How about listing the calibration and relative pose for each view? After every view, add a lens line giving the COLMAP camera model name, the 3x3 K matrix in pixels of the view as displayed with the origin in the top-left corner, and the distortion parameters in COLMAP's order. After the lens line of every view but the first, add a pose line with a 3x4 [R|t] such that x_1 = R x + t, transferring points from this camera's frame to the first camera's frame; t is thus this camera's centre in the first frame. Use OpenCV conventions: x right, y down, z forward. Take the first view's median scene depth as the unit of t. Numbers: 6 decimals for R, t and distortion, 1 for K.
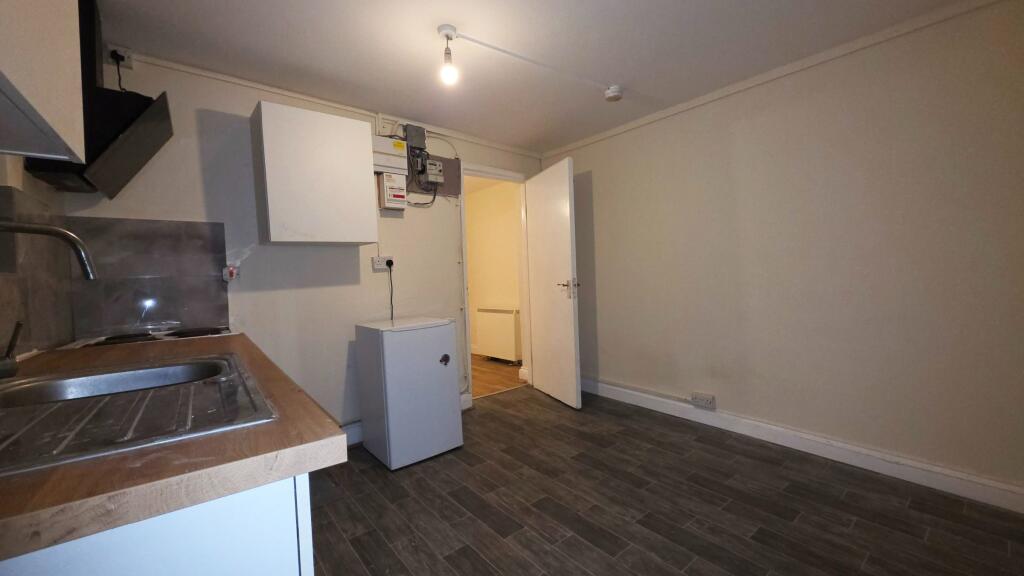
lens RADIAL K [[404.1, 0, 511.5], [0, 404.1, 289.6], [0, 0, 1]] dist [0.000190, 0.000009]
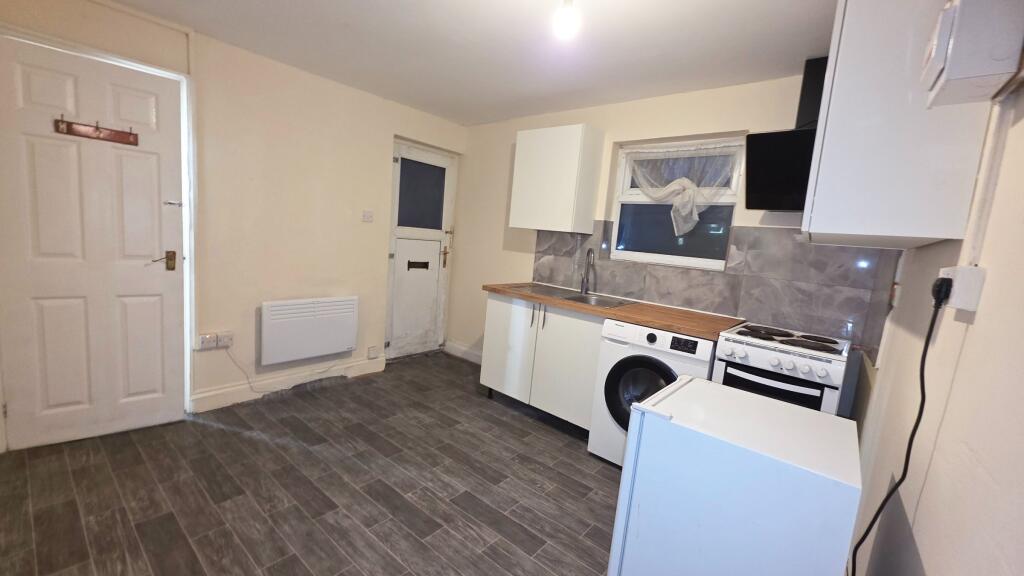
lens RADIAL K [[404.1, 0, 514.7], [0, 404.1, 291.5], [0, 0, 1]] dist [0.000190, 0.000009]
pose [[-0.976018, -0.022981, -0.216473, 0.103150], [-0.056763, 0.986878, 0.151160, -0.131670], [0.210159, 0.159822, -0.964515, 1.907573]]
